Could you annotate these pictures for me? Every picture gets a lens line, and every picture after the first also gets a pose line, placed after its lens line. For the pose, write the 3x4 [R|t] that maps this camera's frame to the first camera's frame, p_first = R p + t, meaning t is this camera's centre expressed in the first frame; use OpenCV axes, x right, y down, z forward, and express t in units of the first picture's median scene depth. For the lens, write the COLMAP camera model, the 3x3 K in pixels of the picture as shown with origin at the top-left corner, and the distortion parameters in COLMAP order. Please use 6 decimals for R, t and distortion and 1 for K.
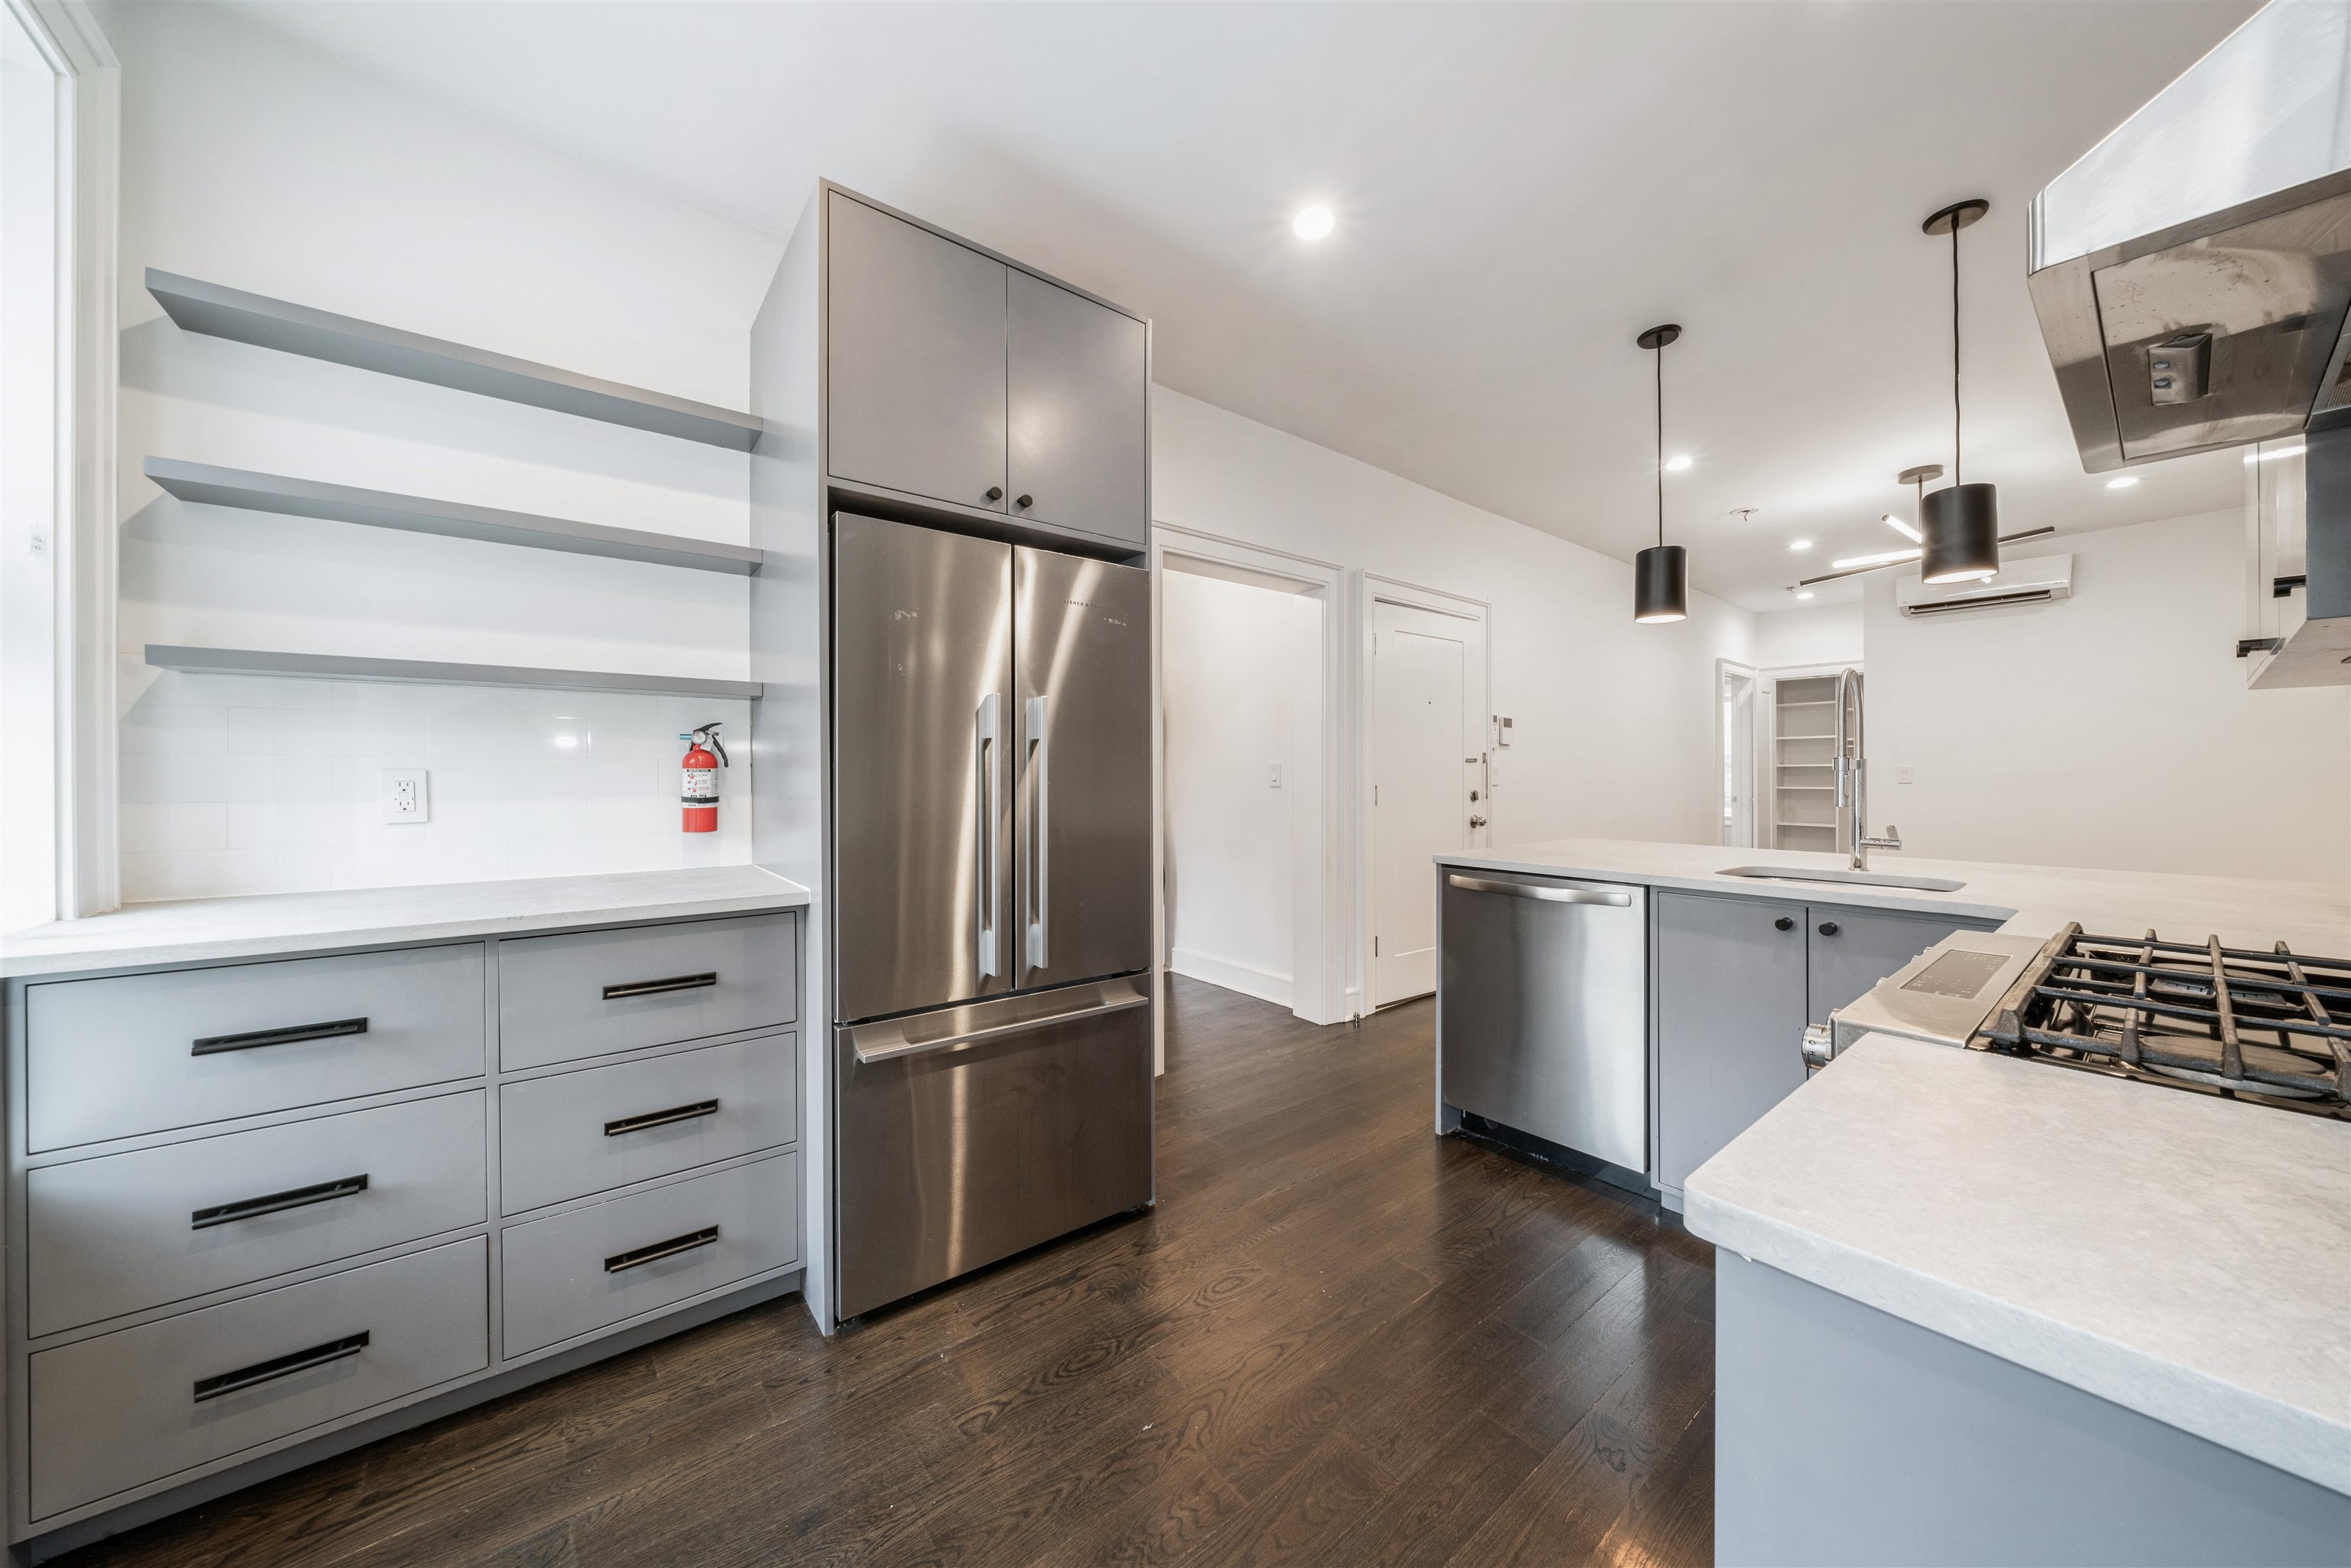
lens RADIAL K [[799.3, 0, 1175.5], [0, 799.3, 784.0], [0, 0, 1]] dist [-0.000119, -0.007420]
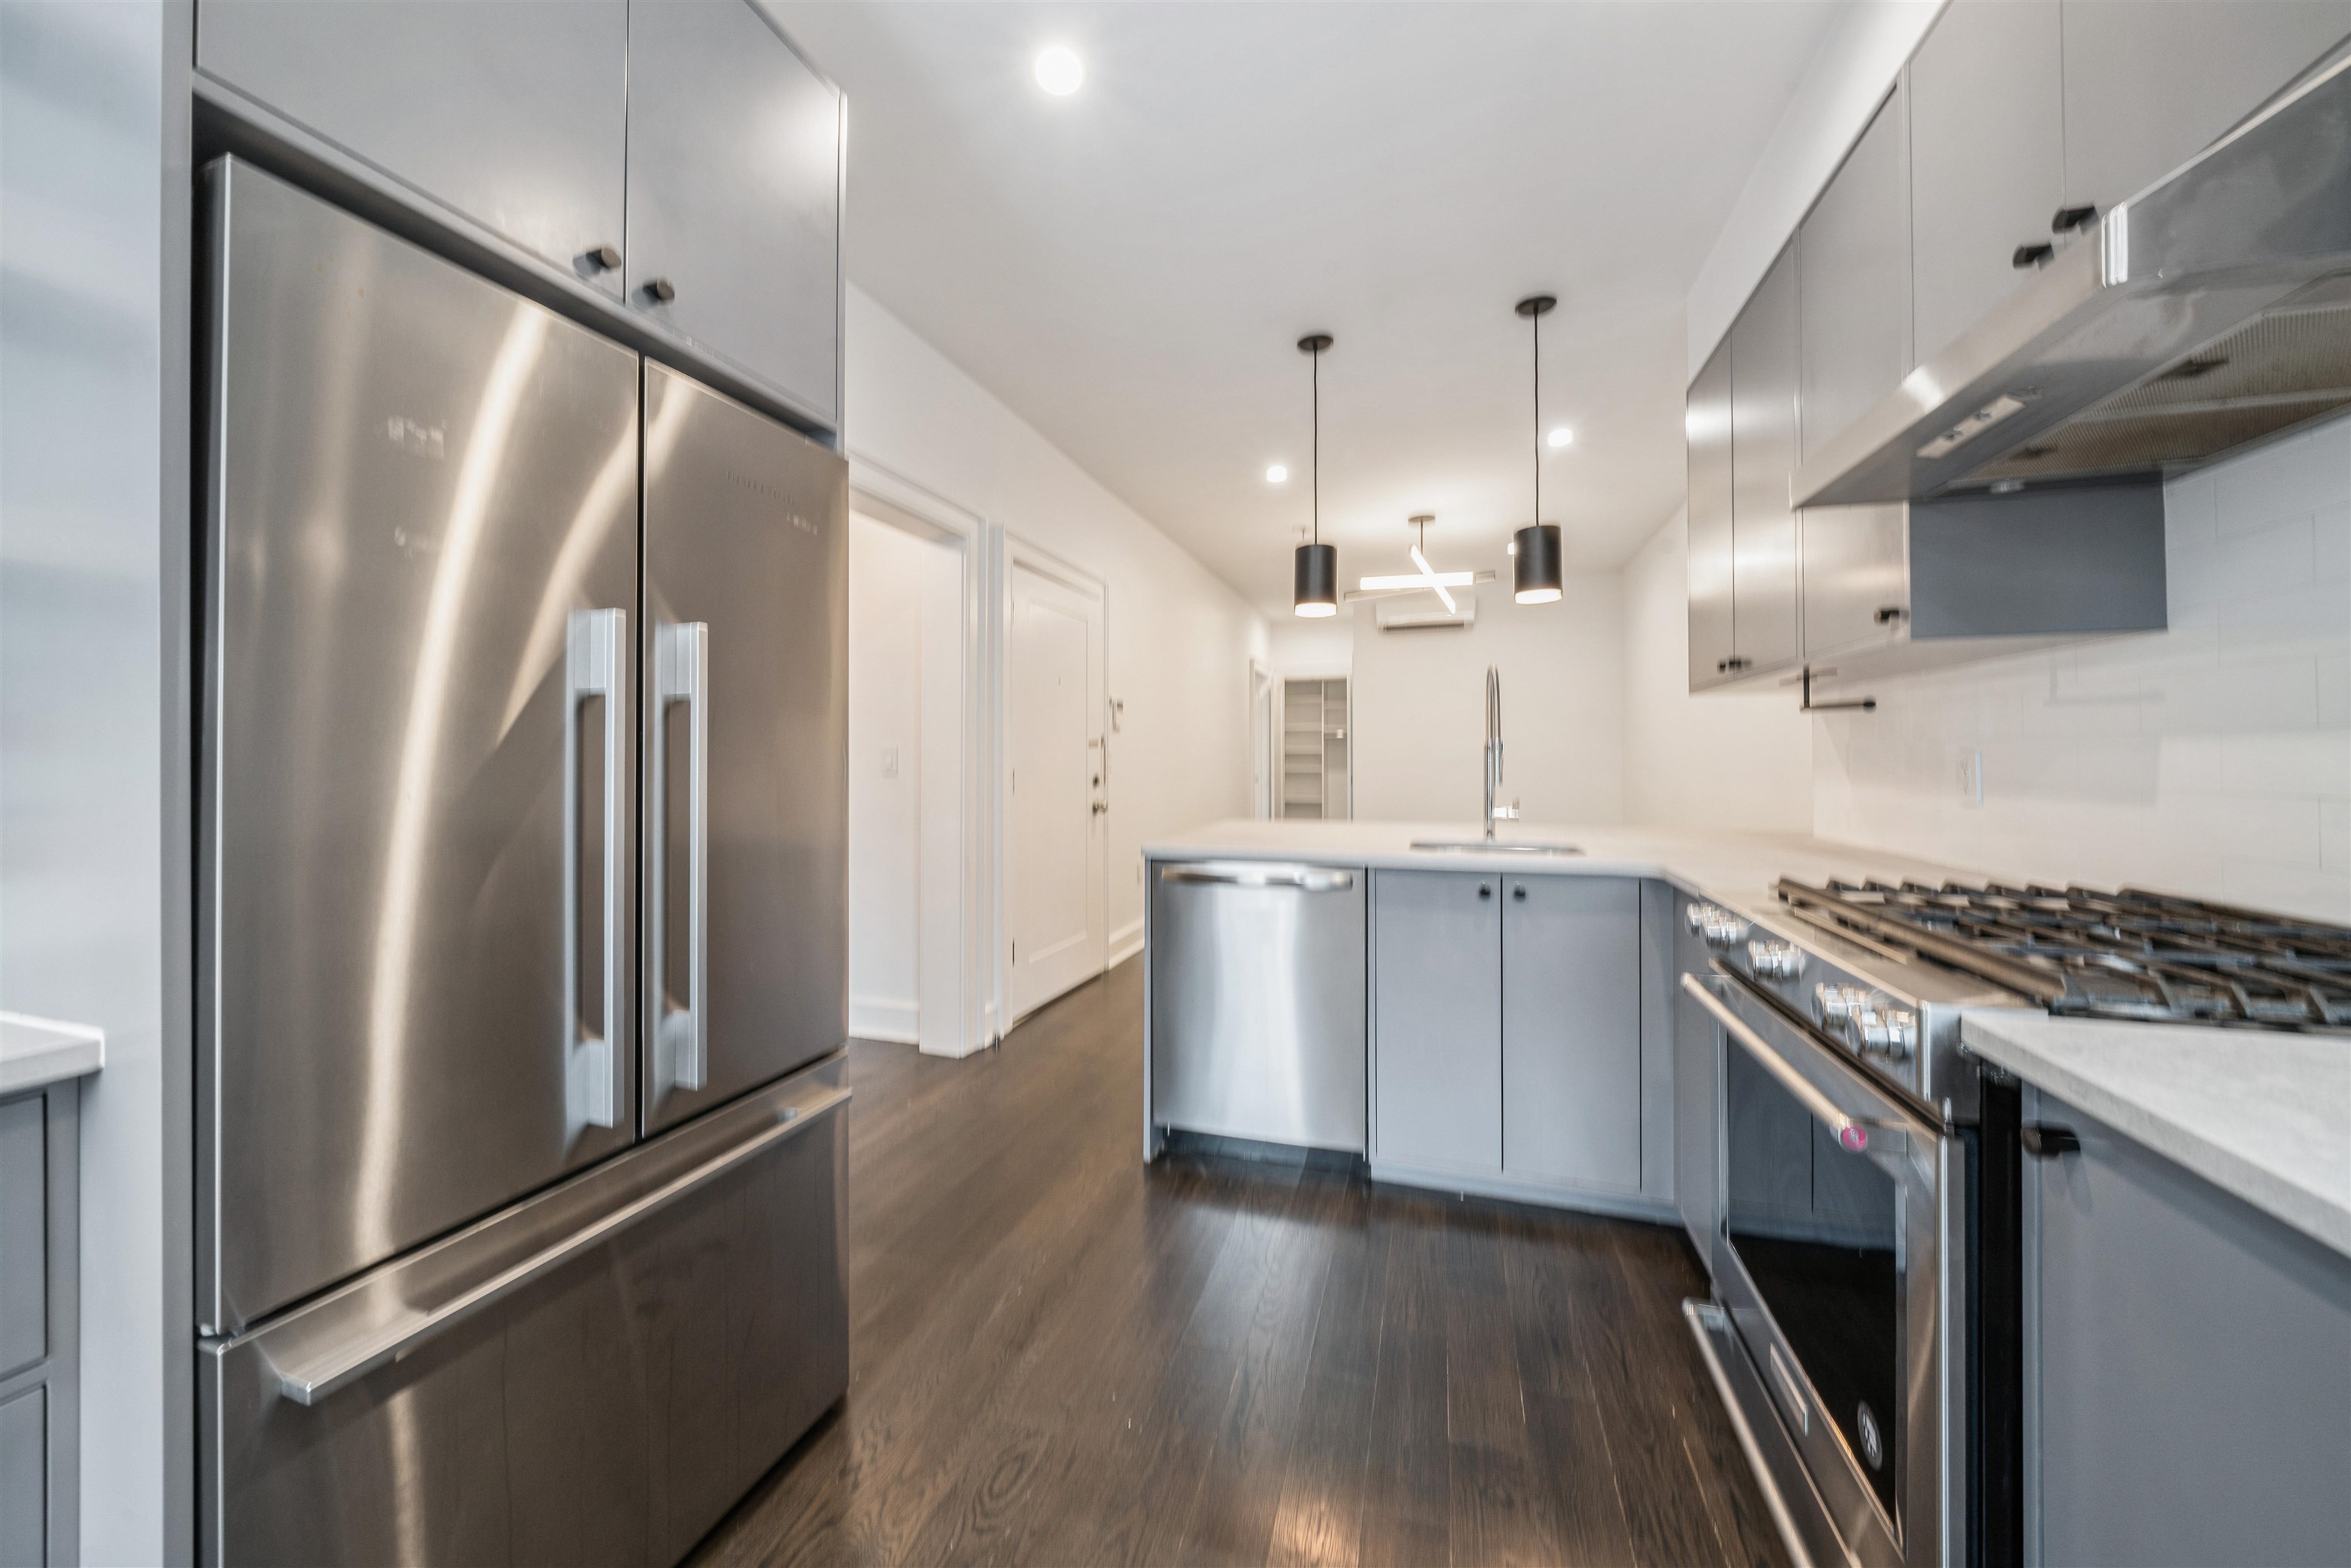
lens RADIAL K [[817.6, 0, 1187.2], [0, 817.6, 753.4], [0, 0, 1]] dist [-0.002522, -0.000236]
pose [[0.824009, 0.002581, 0.566571, -0.150565], [0.008459, 0.999822, -0.016857, -0.000496], [-0.566514, 0.018683, 0.823840, 0.212090]]
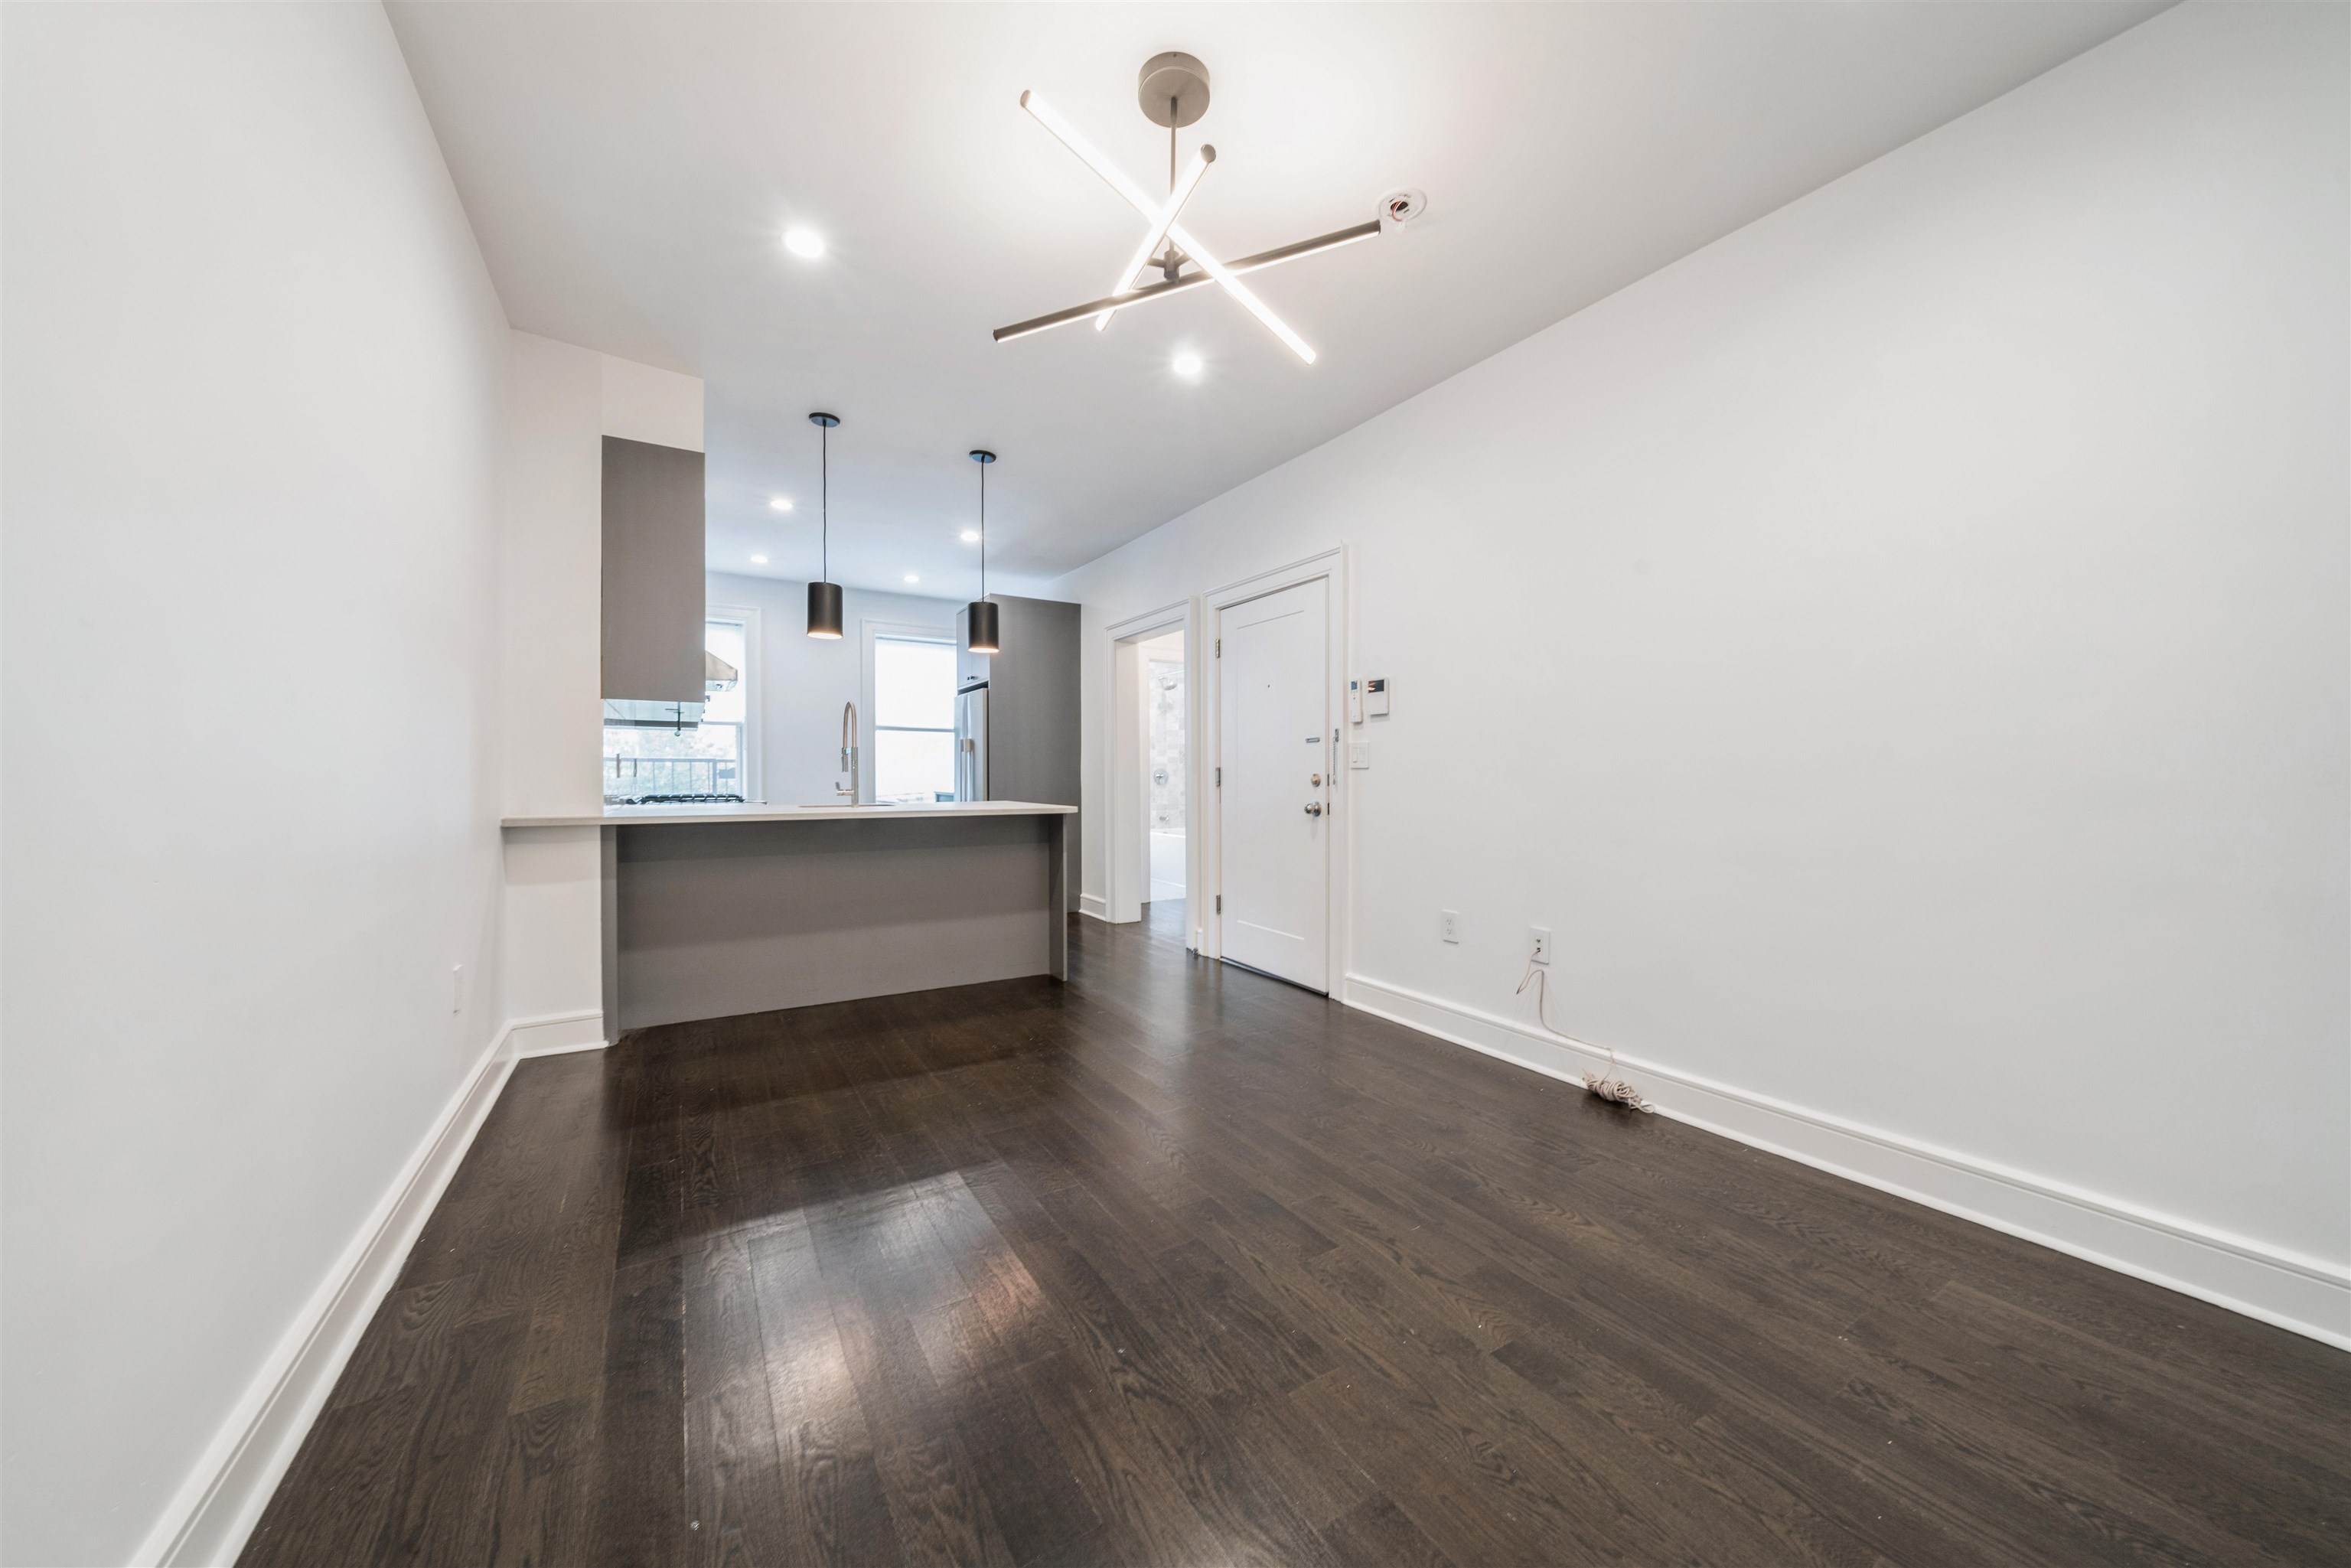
lens RADIAL K [[807.0, 0, 1172.7], [0, 807.0, 768.5], [0, 0, 1]] dist [-0.000093, -0.000008]
pose [[-0.124830, 0.001977, -0.992176, 2.083046], [-0.008465, 0.999959, 0.003058, 0.001513], [0.992142, 0.008780, -0.124808, 1.567759]]
